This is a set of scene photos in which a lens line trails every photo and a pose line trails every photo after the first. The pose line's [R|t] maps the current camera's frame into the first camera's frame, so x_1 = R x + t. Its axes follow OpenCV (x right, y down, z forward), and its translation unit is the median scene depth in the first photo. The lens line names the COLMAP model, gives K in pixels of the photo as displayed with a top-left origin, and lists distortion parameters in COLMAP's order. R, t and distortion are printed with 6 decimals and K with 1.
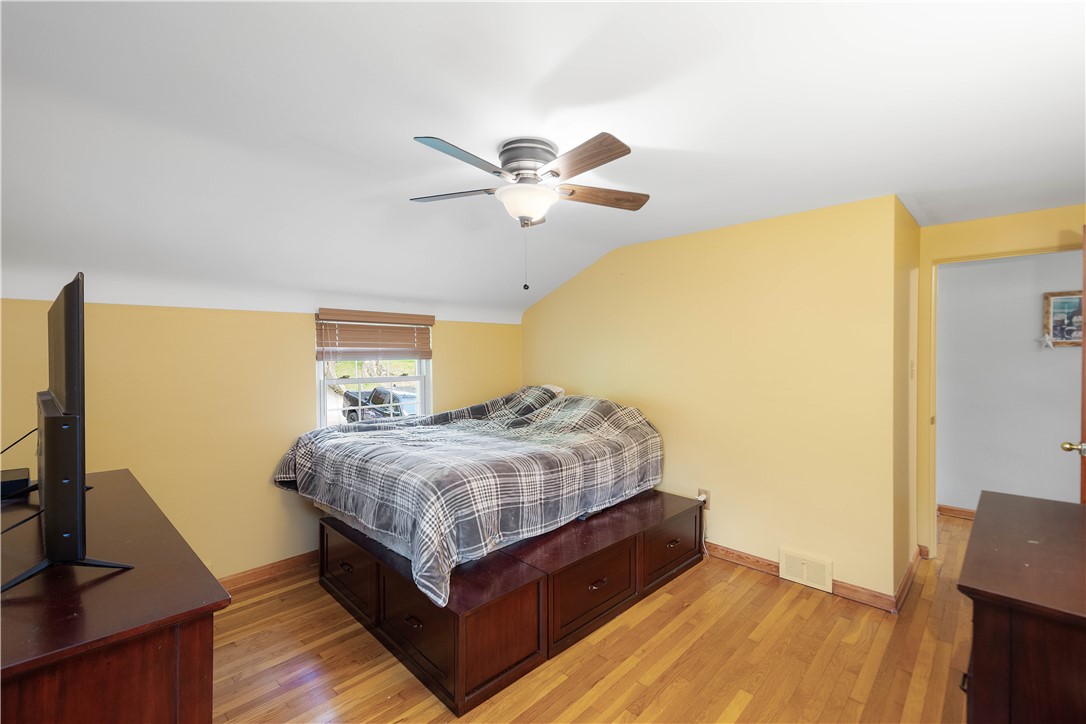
lens RADIAL K [[478.7, 0, 540.7], [0, 478.7, 361.8], [0, 0, 1]] dist [0.013143, -0.002178]
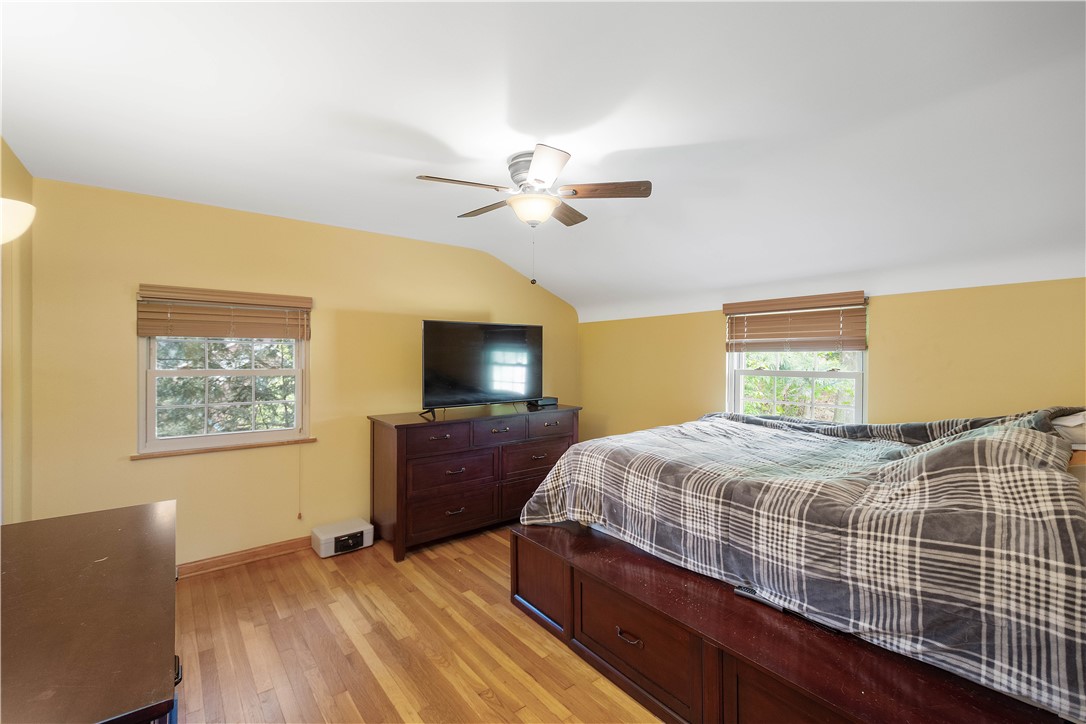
lens RADIAL K [[478.7, 0, 534.7], [0, 478.7, 360.3], [0, 0, 1]] dist [0.013143, -0.002178]
pose [[-0.145014, 0.012740, -0.989348, 0.682452], [-0.015882, 0.999758, 0.015202, 0.007435], [0.989302, 0.017917, -0.144777, 0.723038]]
